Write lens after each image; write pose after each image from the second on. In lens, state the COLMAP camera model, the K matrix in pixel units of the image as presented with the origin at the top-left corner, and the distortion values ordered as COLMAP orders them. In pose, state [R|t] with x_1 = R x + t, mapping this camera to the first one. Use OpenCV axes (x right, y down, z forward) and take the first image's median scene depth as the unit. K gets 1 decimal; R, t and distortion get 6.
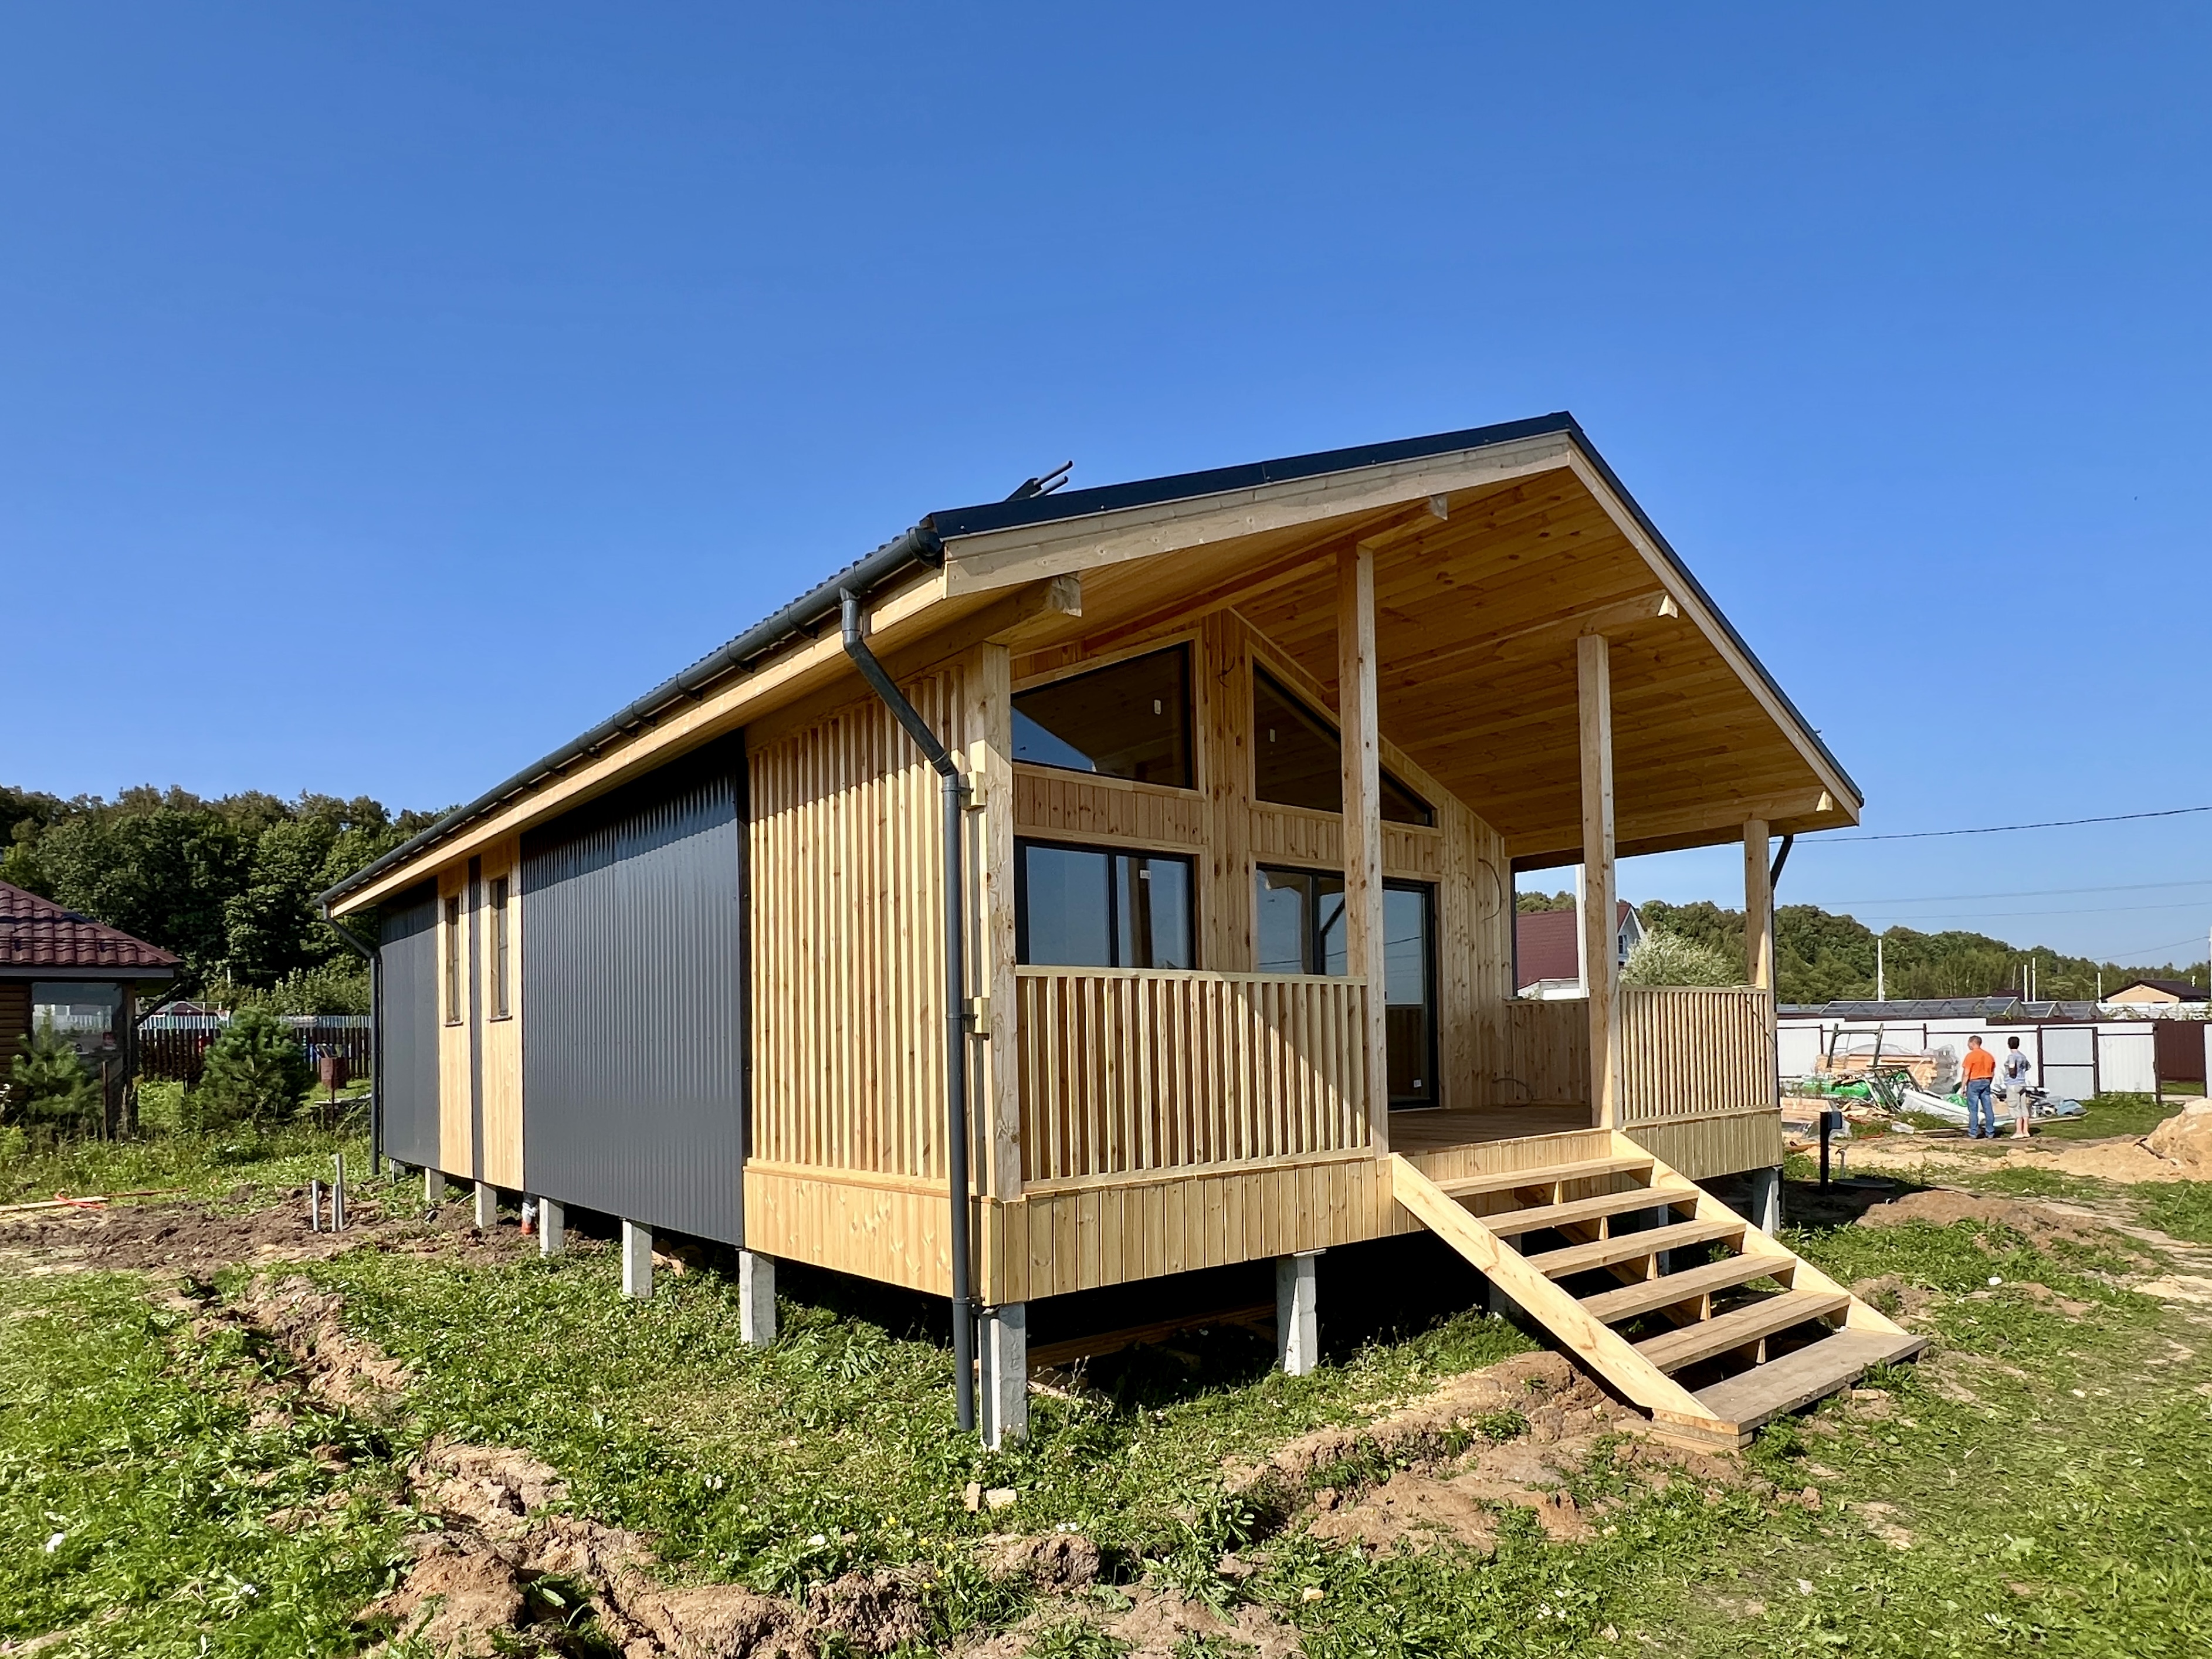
lens RADIAL K [[1279.0, 0, 1101.7], [0, 1279.0, 996.4], [0, 0, 1]] dist [-0.003894, 0.003274]
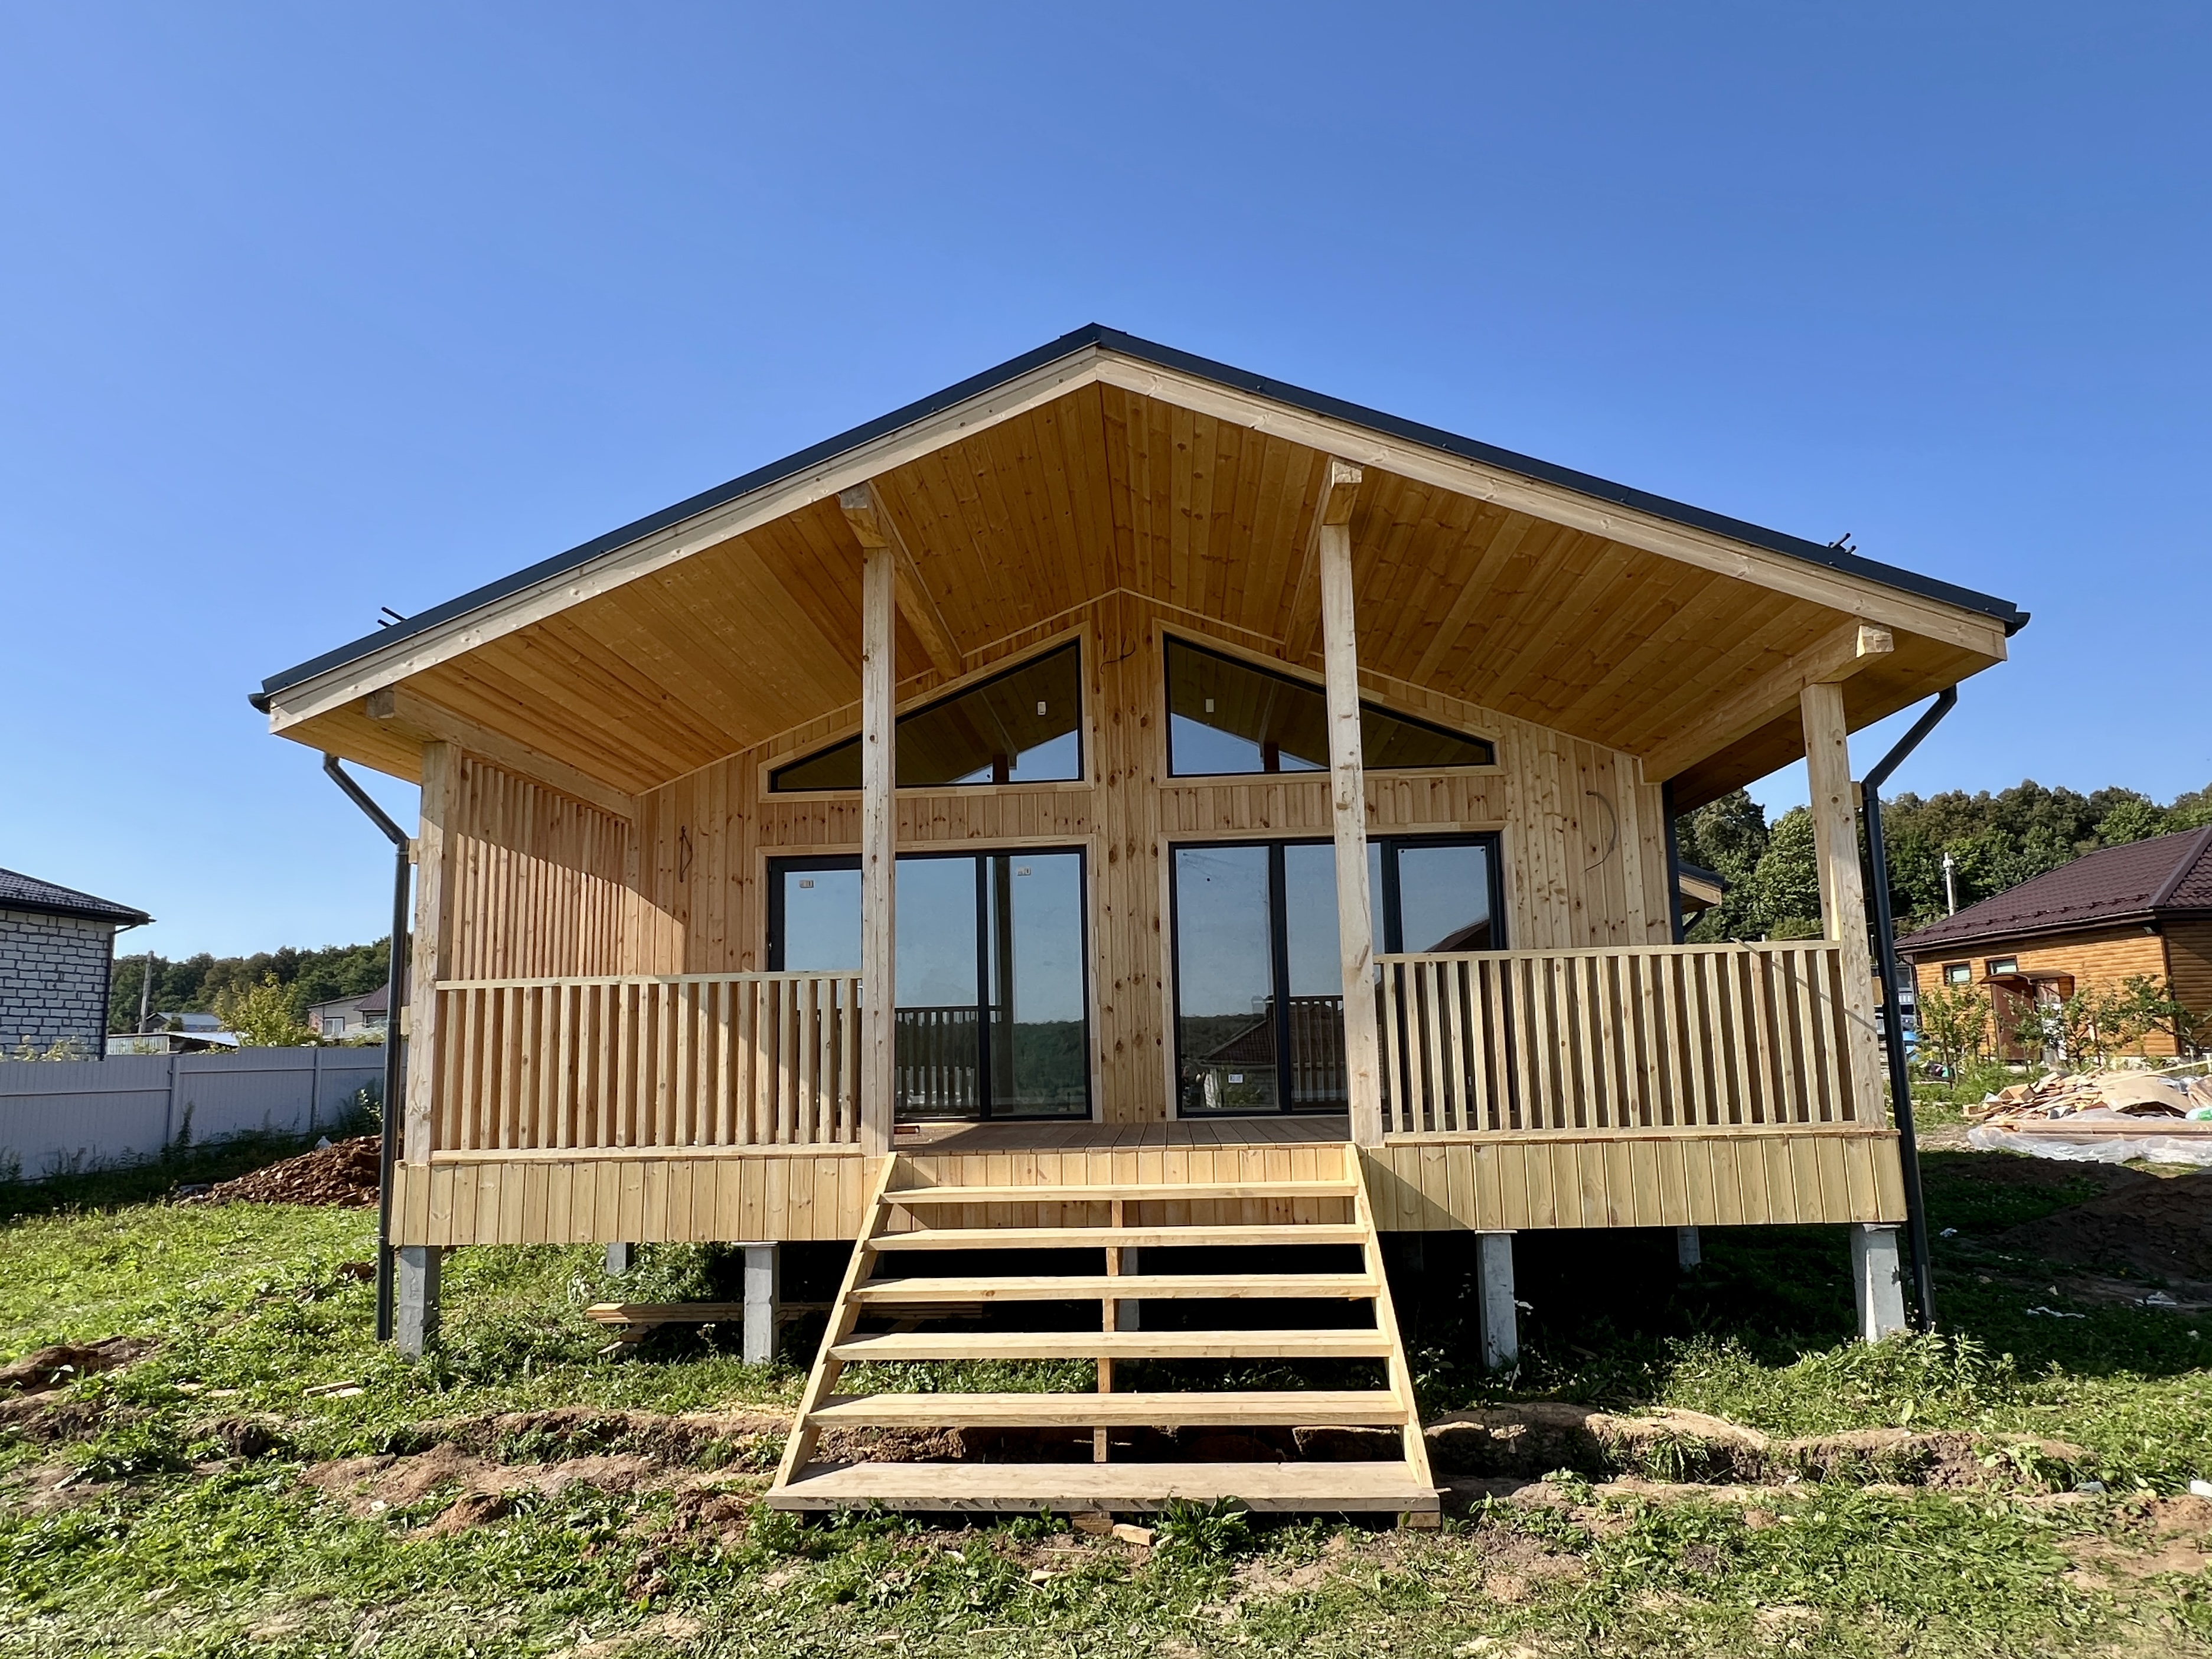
lens RADIAL K [[1201.8, 0, 1096.7], [0, 1201.8, 891.6], [0, 0, 1]] dist [0.003366, 0.000450]
pose [[0.719876, -0.091848, -0.687999, 1.079657], [0.036611, 0.994851, -0.094505, 0.021311], [0.693136, 0.042844, 0.719532, 0.498668]]
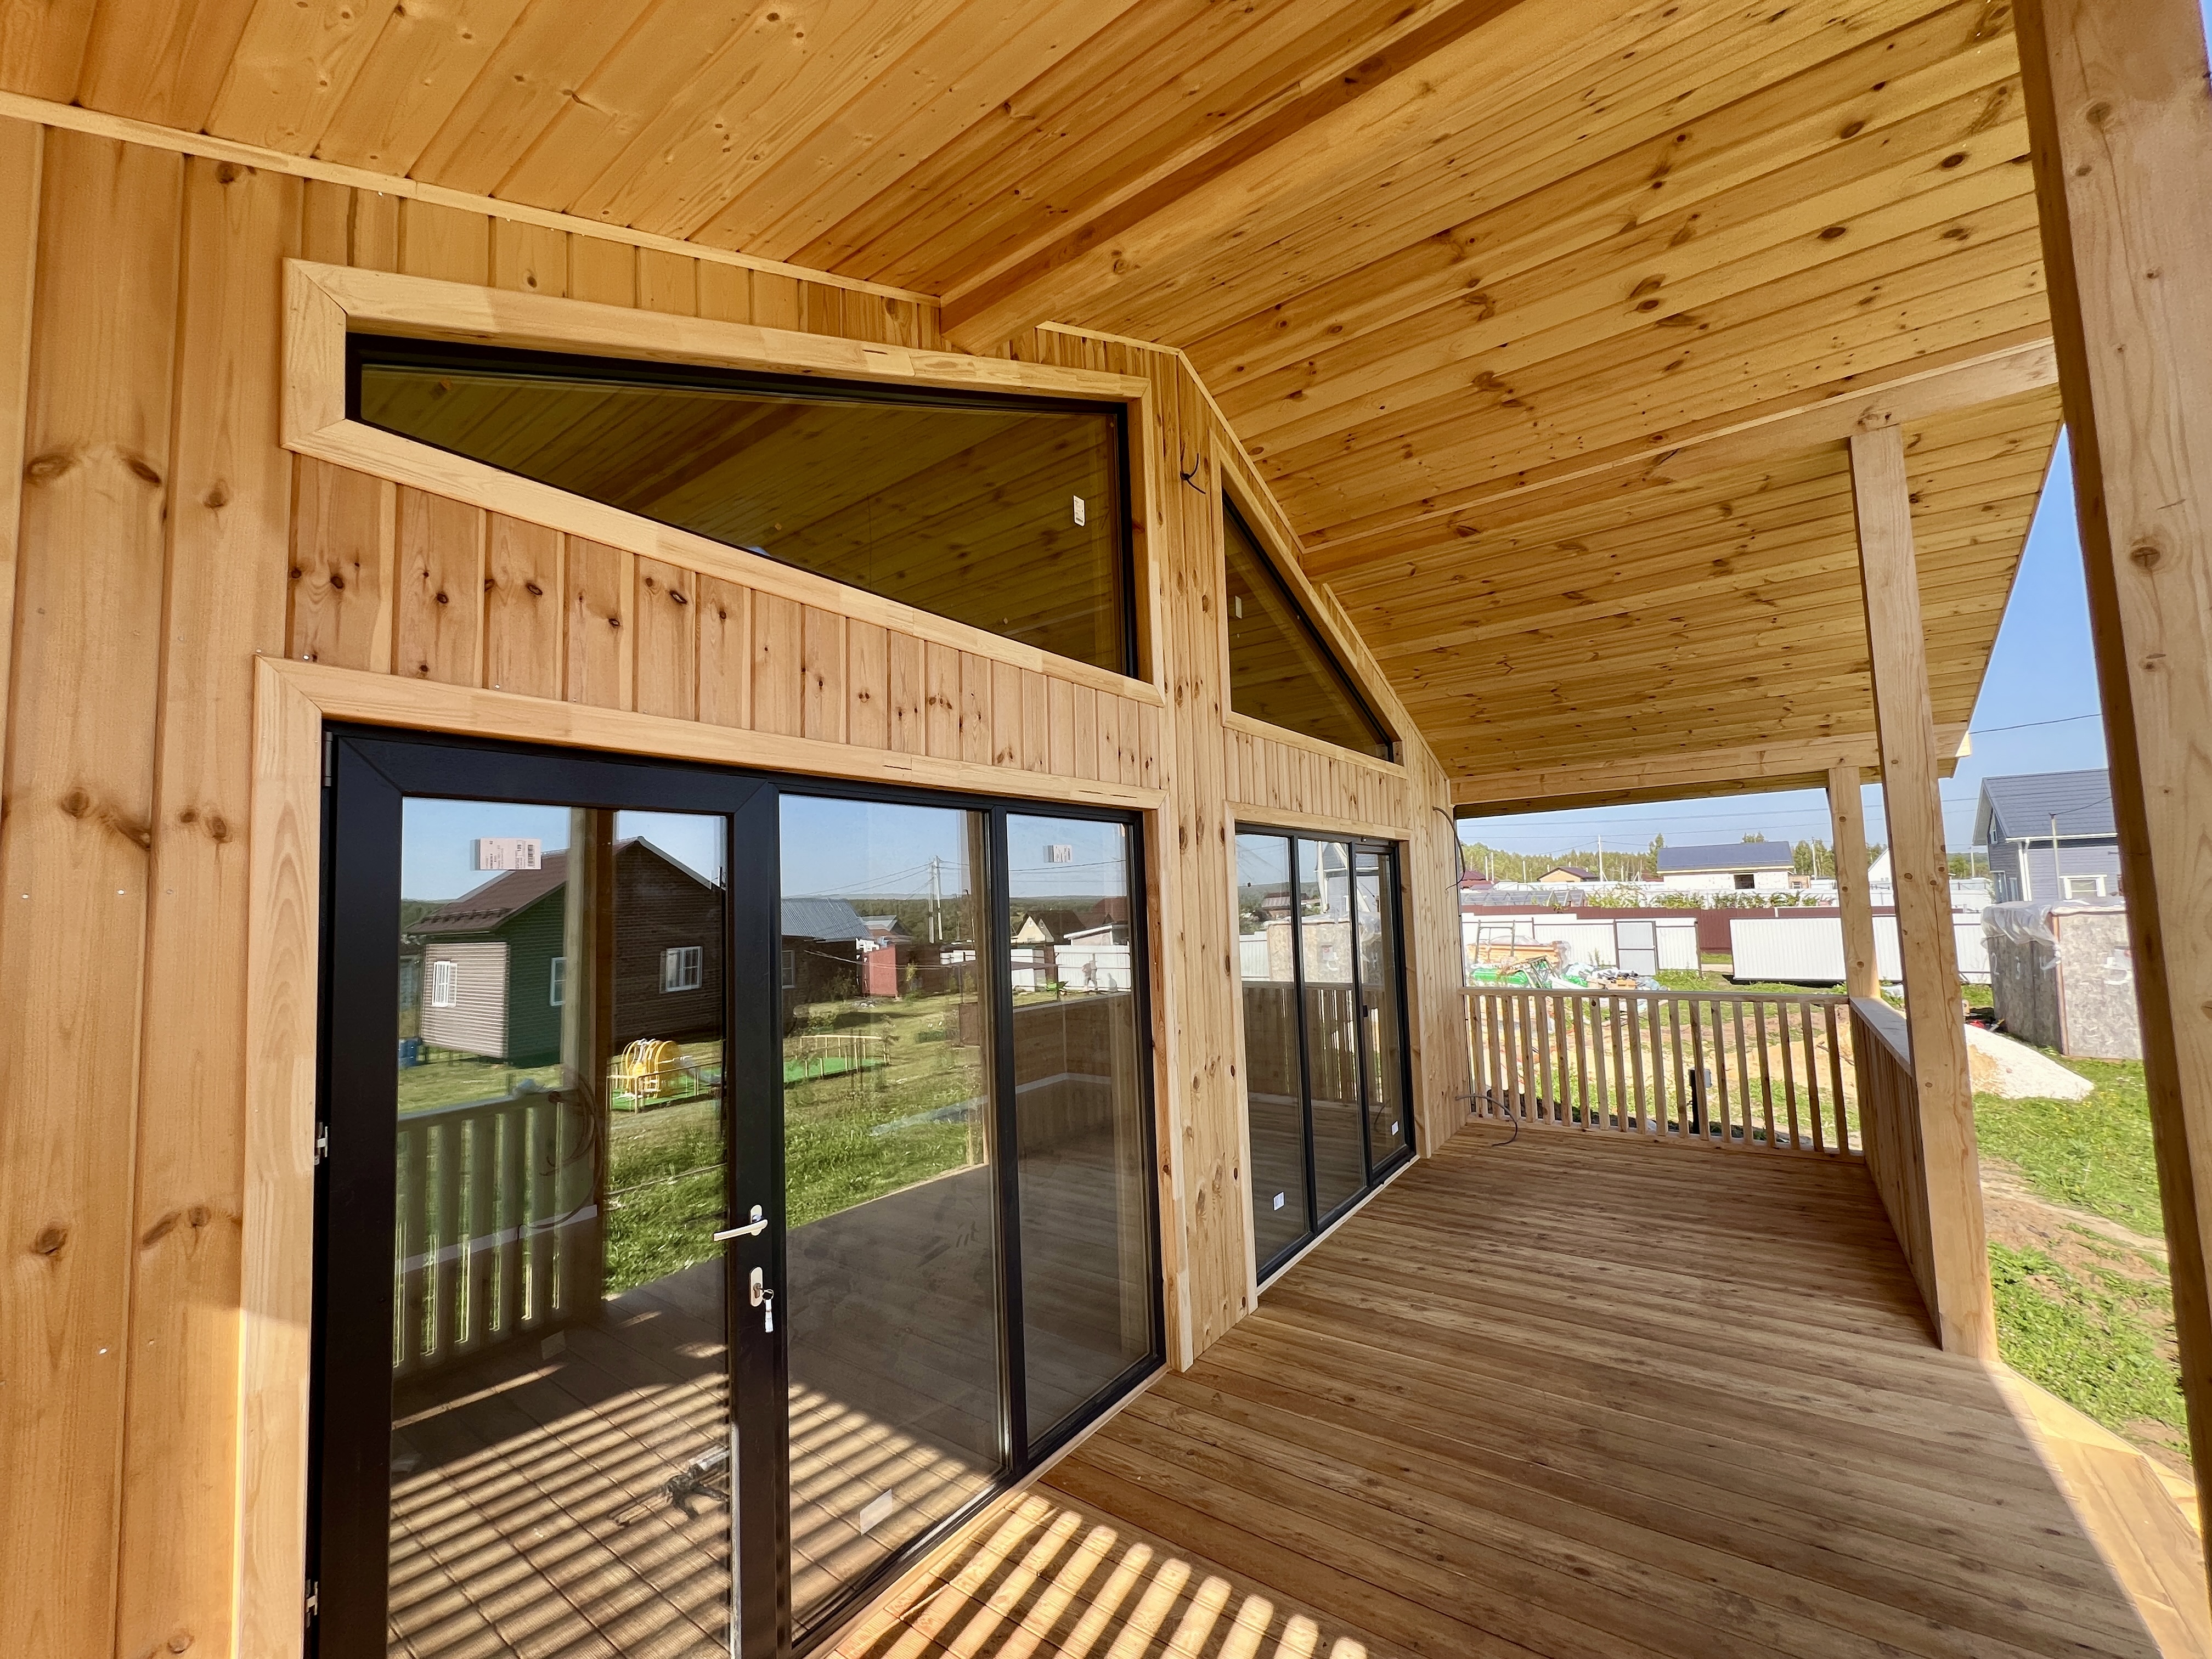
lens RADIAL K [[888.4, 0, 1108.5], [0, 888.4, 832.2], [0, 0, 1]] dist [-0.002319, 0.000262]
pose [[0.970173, 0.003832, 0.242382, -0.041404], [0.008023, 0.998820, -0.047906, -0.128157], [-0.242279, 0.048422, 0.968997, 0.993266]]
